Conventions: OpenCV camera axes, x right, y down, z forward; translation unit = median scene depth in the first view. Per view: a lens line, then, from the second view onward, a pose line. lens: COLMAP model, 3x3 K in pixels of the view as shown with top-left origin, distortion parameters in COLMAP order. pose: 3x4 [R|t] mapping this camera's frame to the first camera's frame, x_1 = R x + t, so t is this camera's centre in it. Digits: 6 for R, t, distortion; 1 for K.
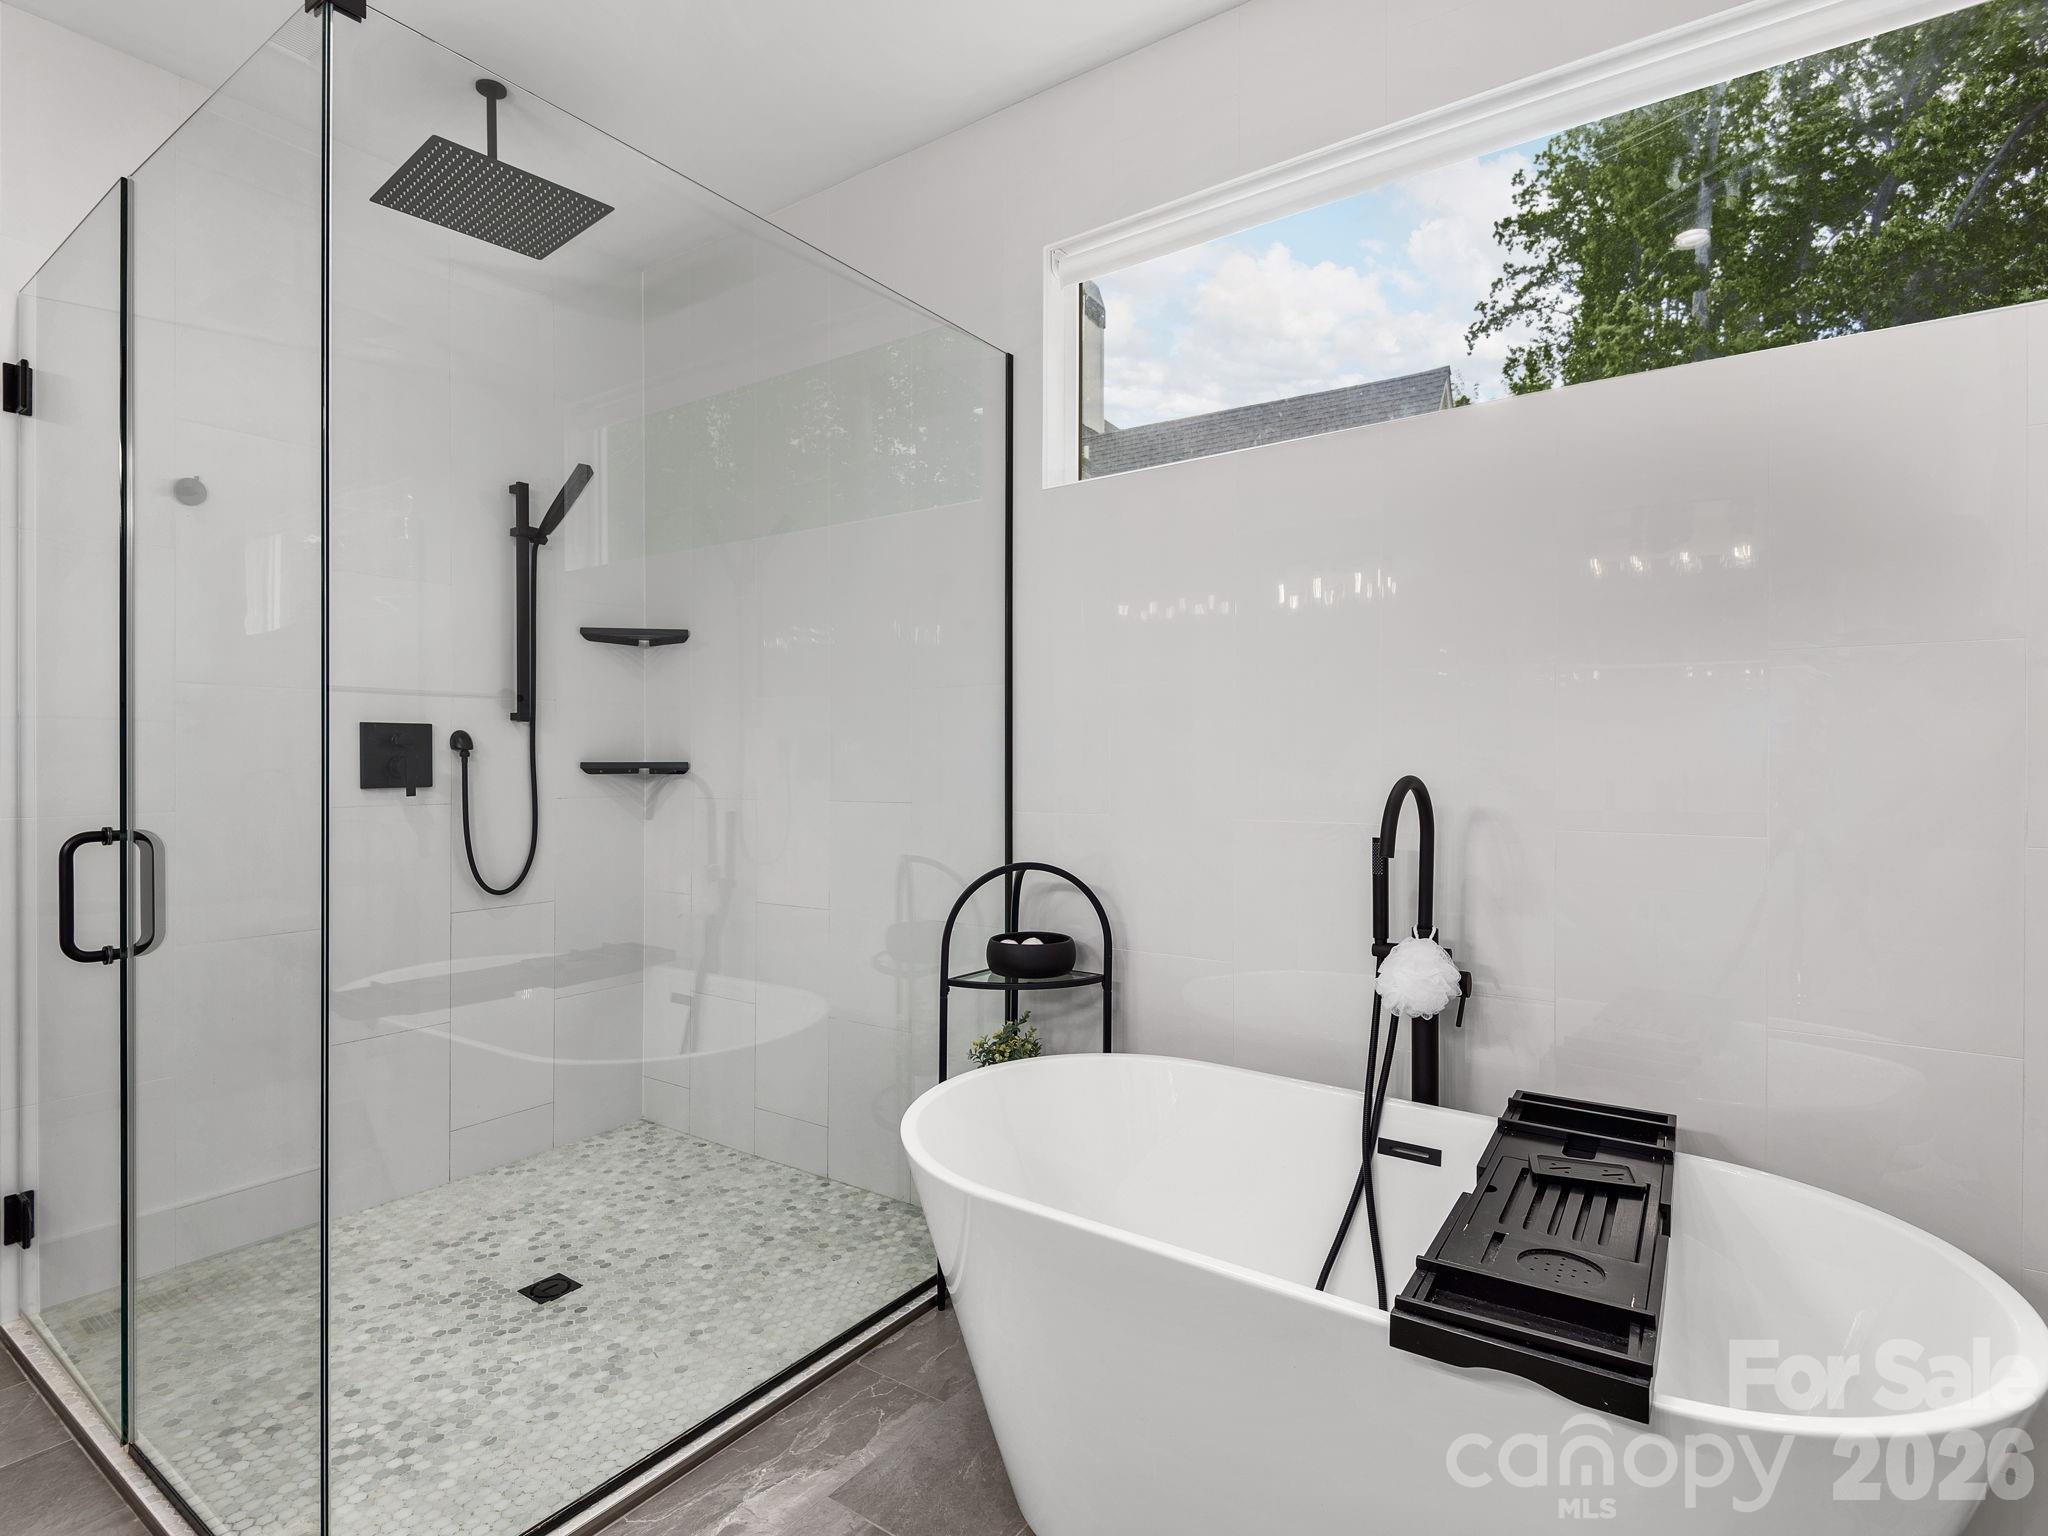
lens RADIAL K [[1041.0, 0, 1027.7], [0, 1041.0, 757.1], [0, 0, 1]] dist [0.002548, -0.005919]
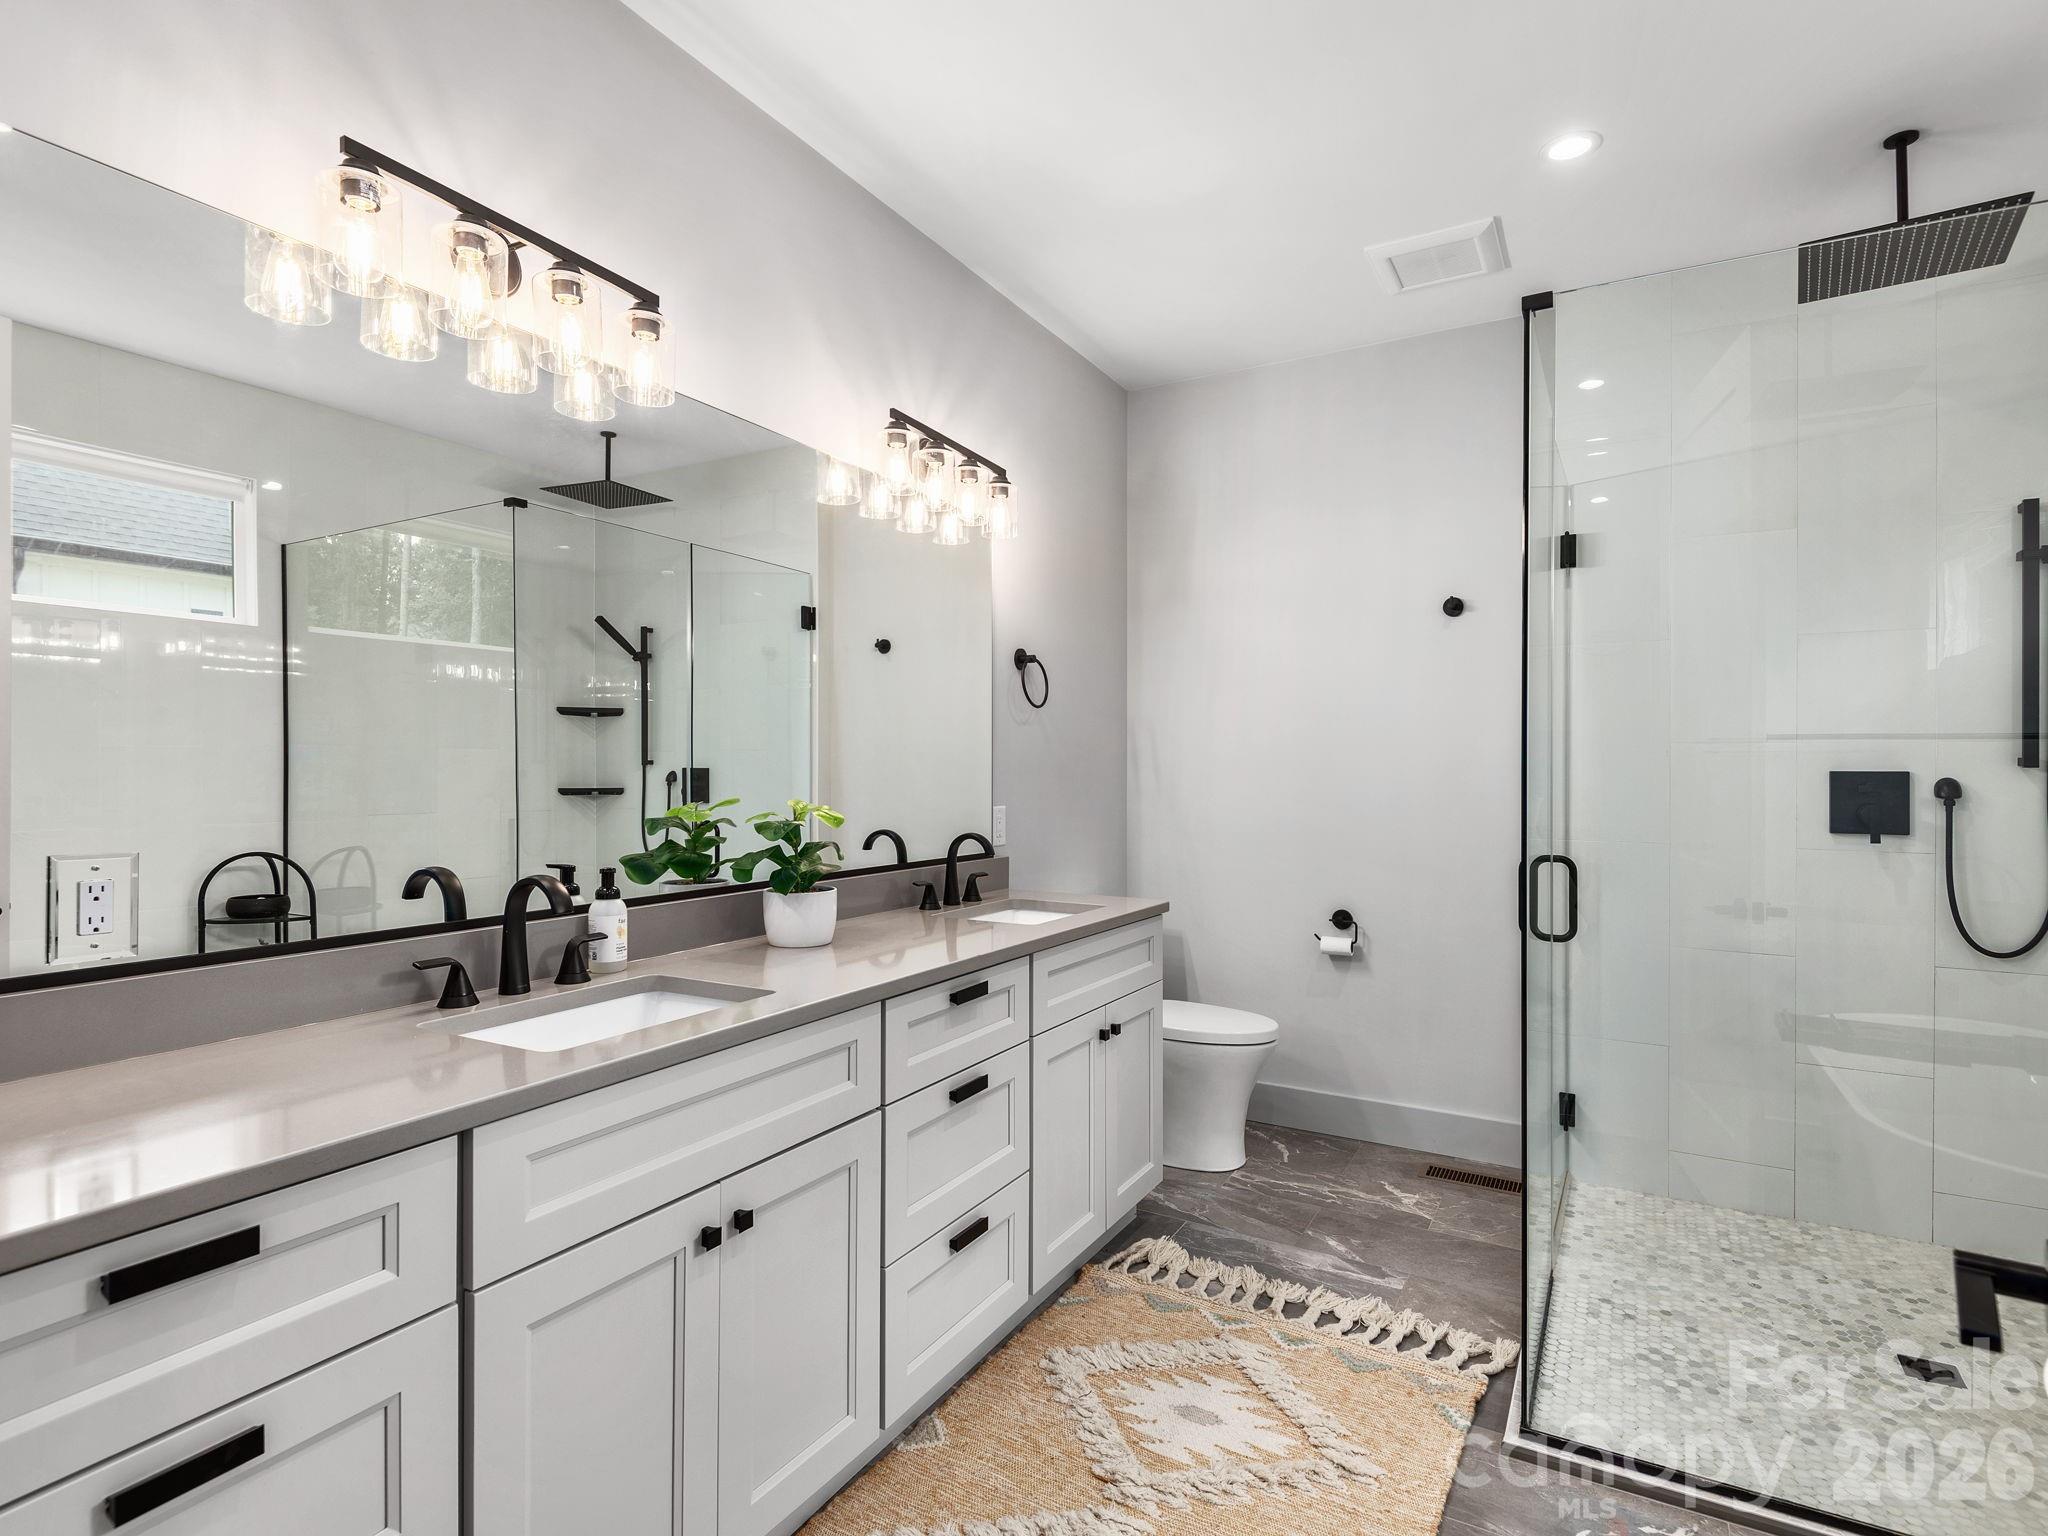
lens RADIAL K [[1041.0, 0, 1027.7], [0, 1041.0, 757.1], [0, 0, 1]] dist [0.002548, -0.005919]
pose [[0.096924, -0.009013, -0.995251, 0.422633], [-0.004033, 0.999947, -0.009449, -0.041604], [0.995284, 0.004930, 0.096882, 0.081706]]
